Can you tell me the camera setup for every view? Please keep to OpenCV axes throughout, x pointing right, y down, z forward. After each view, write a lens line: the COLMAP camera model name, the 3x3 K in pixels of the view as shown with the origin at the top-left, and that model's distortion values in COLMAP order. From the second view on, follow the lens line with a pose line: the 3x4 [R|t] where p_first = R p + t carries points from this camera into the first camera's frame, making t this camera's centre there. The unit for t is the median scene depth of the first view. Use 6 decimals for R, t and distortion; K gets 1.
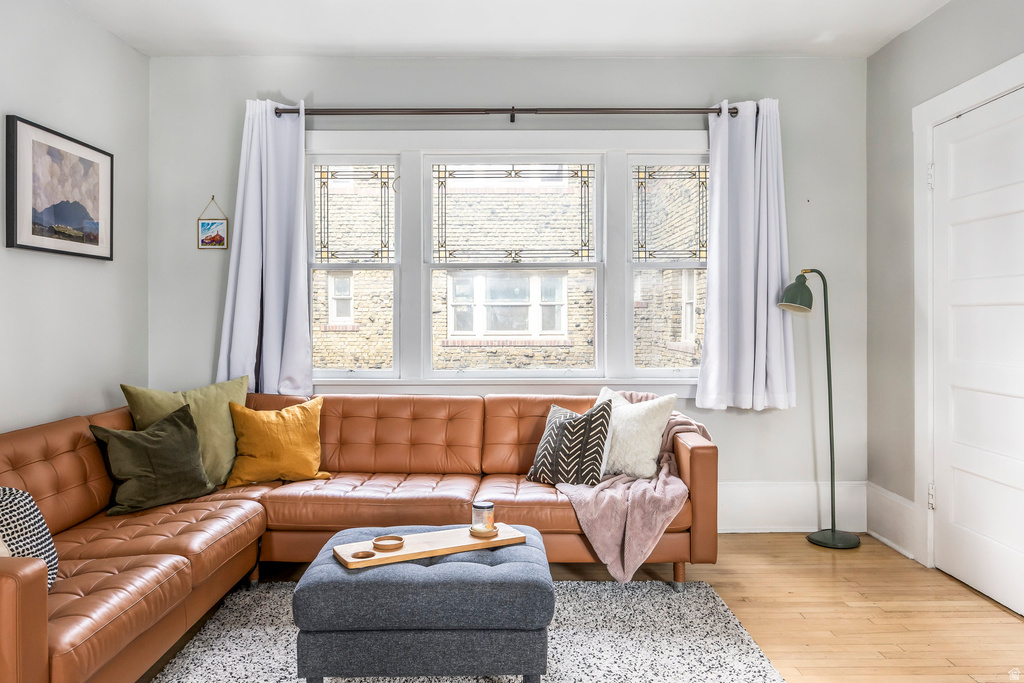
lens RADIAL K [[747.1, 0, 508.2], [0, 747.1, 306.8], [0, 0, 1]] dist [-0.002733, 0.001619]
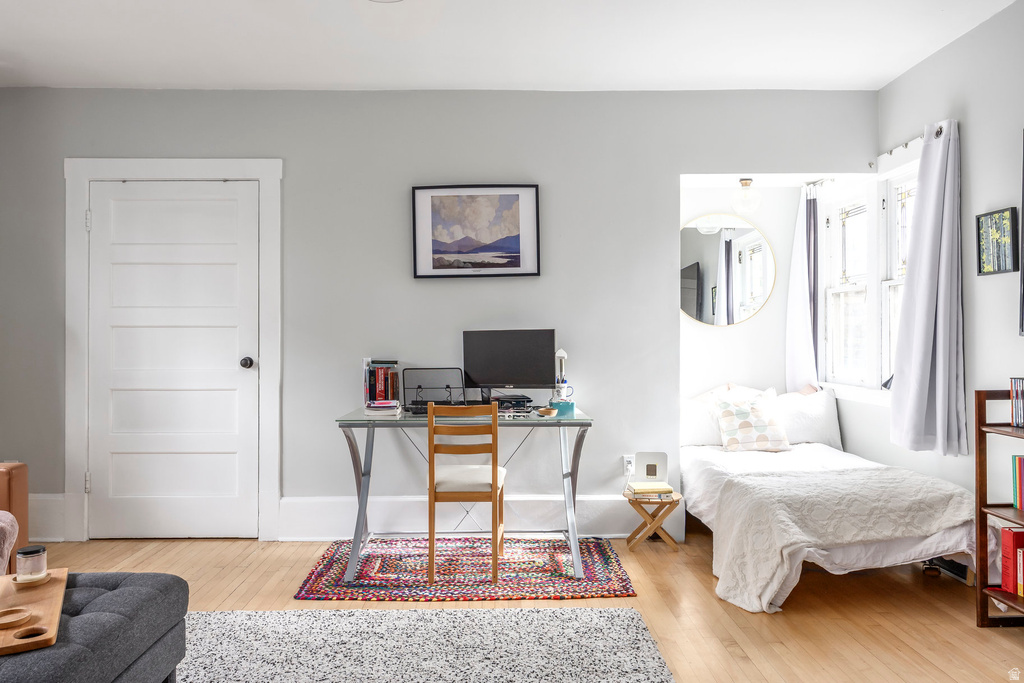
lens RADIAL K [[743.4, 0, 508.6], [0, 743.4, 327.3], [0, 0, 1]] dist [-0.000620, -0.000121]
pose [[-0.026227, 0.011862, 0.999586, -0.619371], [-0.011651, 0.999858, -0.012171, 0.005688], [-0.999588, -0.011965, -0.026085, 0.315723]]
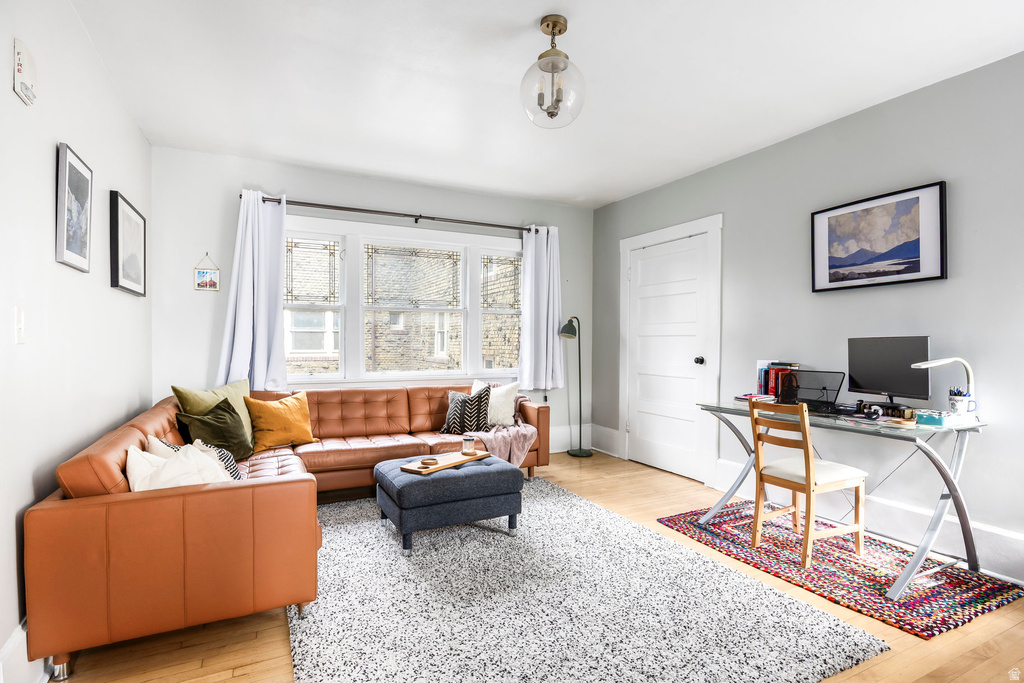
lens RADIAL K [[525.1, 0, 512.0], [0, 525.1, 341.5], [0, 0, 1]] dist [-0.002000, -0.000347]
pose [[0.892324, 0.005484, 0.451363, -0.364971], [-0.012214, 0.999853, 0.011998, 0.000310], [-0.451231, -0.016220, 0.892260, -0.160174]]
